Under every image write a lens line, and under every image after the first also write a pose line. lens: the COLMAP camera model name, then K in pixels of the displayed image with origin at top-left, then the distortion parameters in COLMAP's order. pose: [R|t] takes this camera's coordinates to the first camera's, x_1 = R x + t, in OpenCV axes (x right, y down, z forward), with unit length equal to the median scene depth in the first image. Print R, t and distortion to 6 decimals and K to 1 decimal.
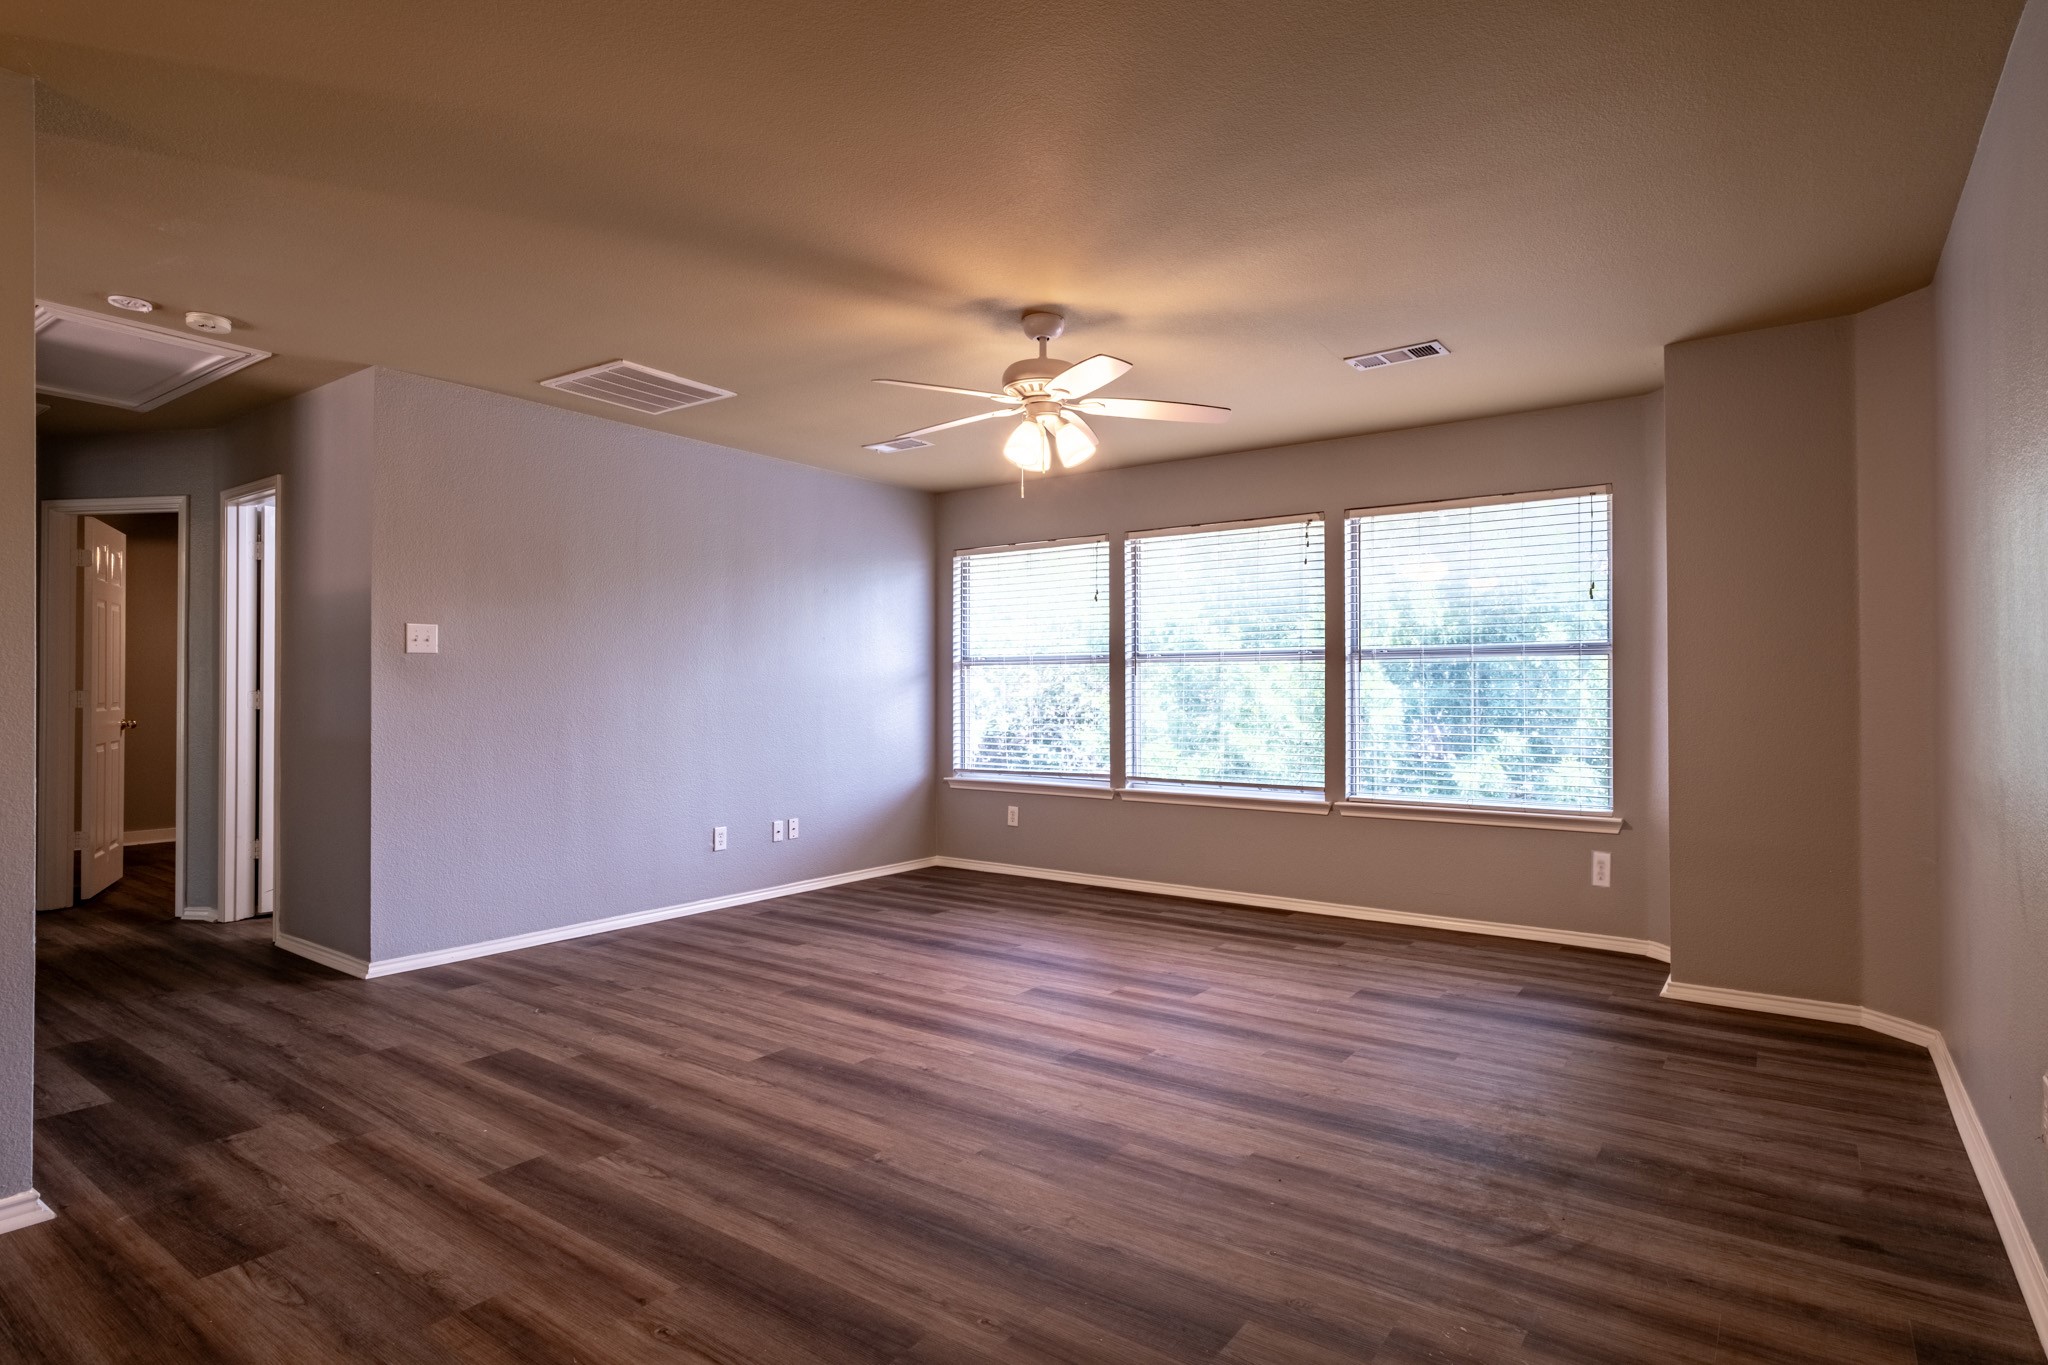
lens RADIAL K [[1057.2, 0, 1026.1], [0, 1057.2, 678.7], [0, 0, 1]] dist [0.003280, 0.000232]
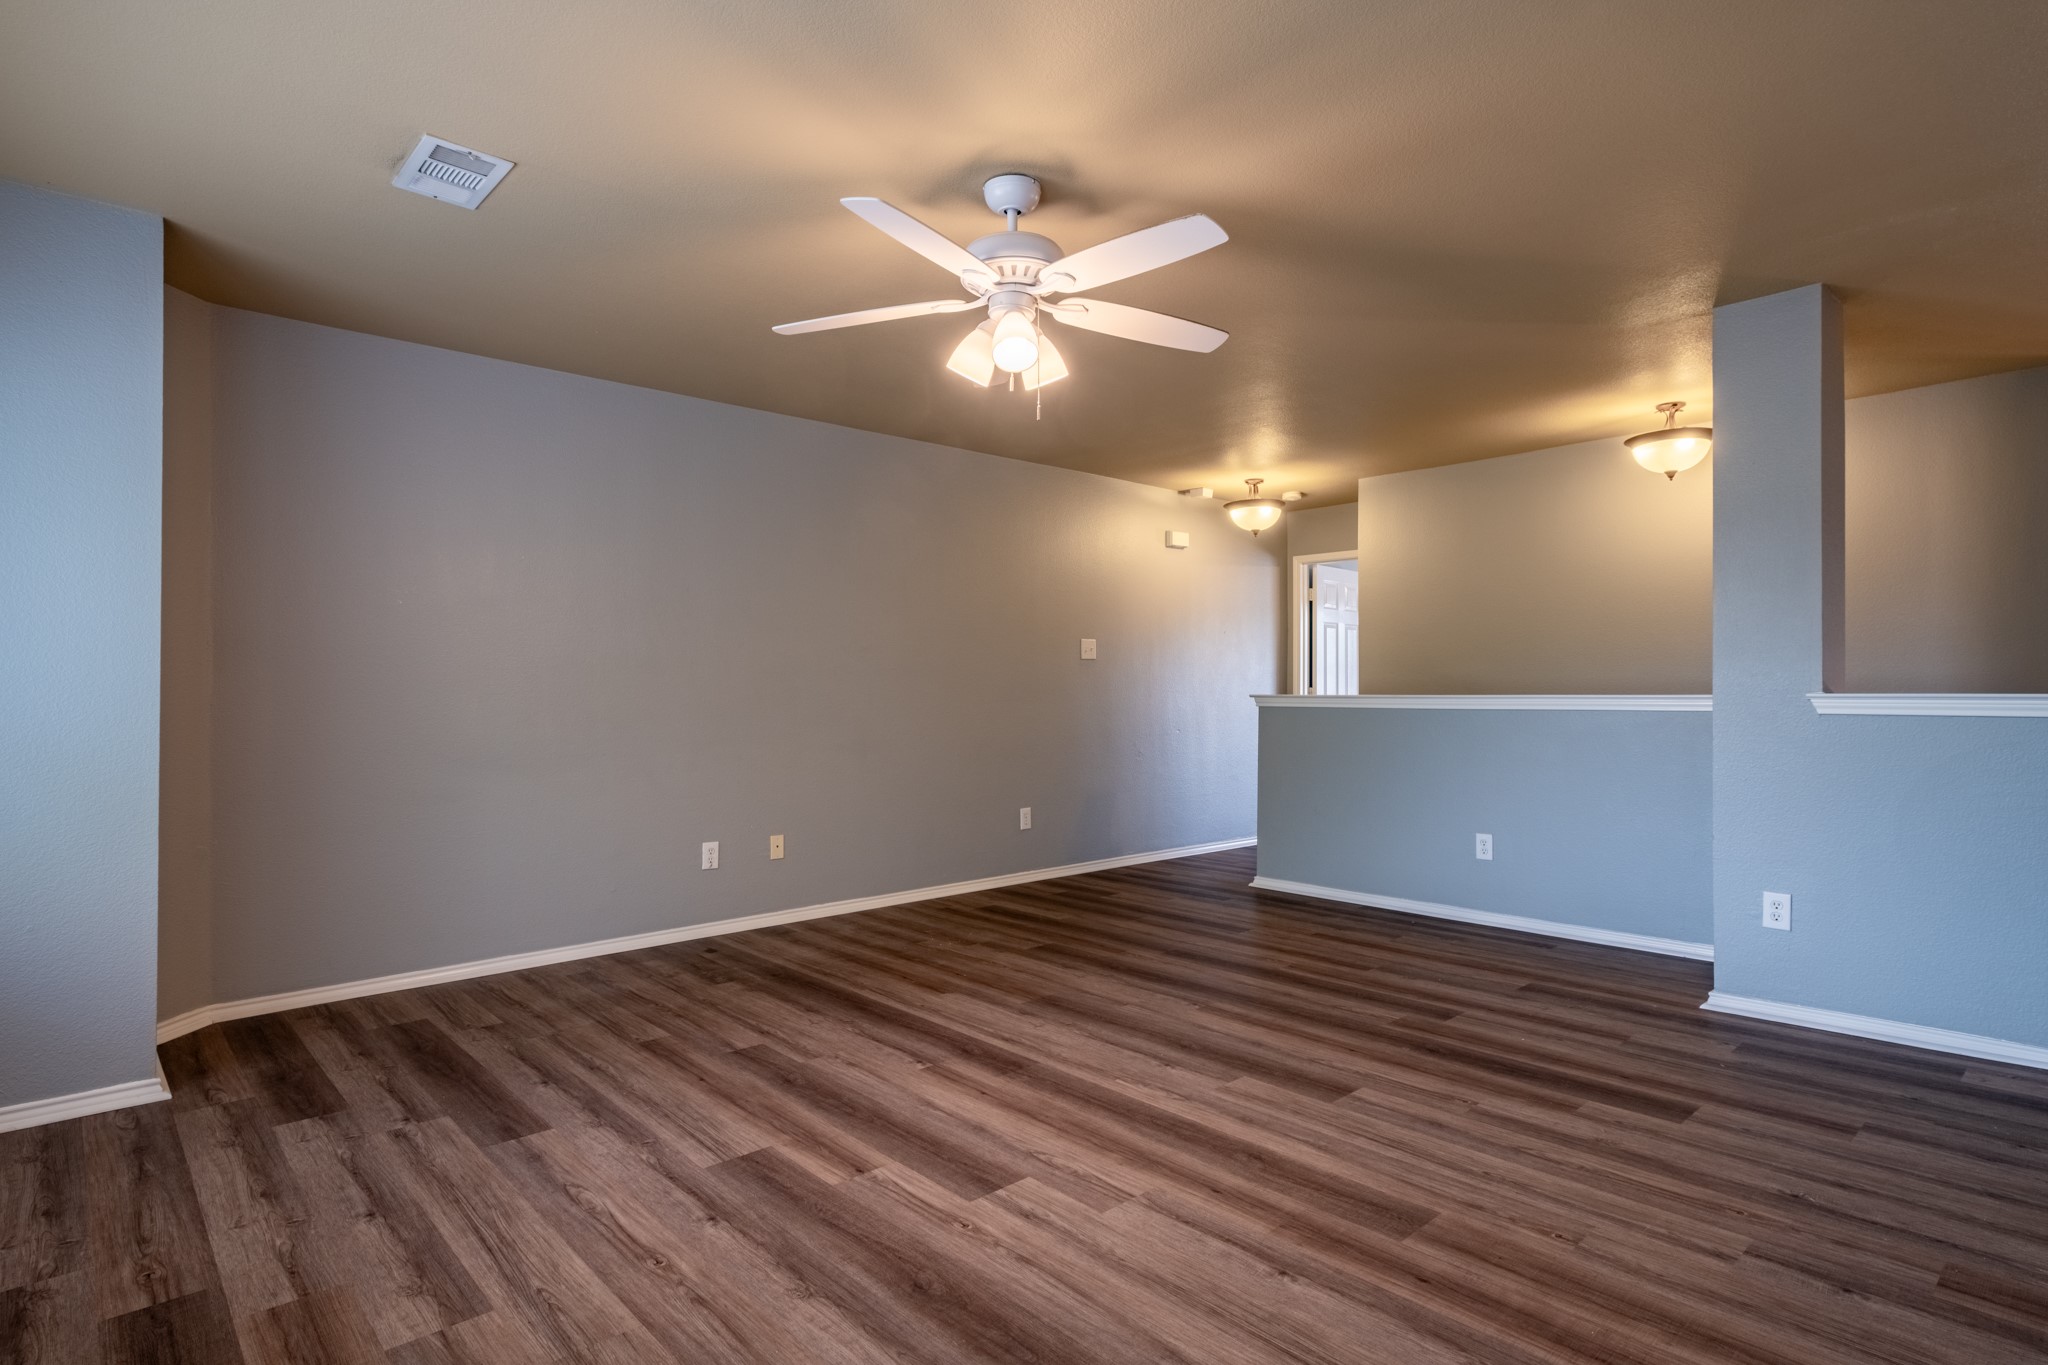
lens RADIAL K [[1057.2, 0, 1023.9], [0, 1057.2, 692.2], [0, 0, 1]] dist [0.003280, 0.000232]
pose [[-0.979072, 0.000462, 0.203515, -0.150928], [-0.001358, 0.999960, -0.008800, 0.026699], [-0.203511, -0.008892, -0.979032, 1.827149]]
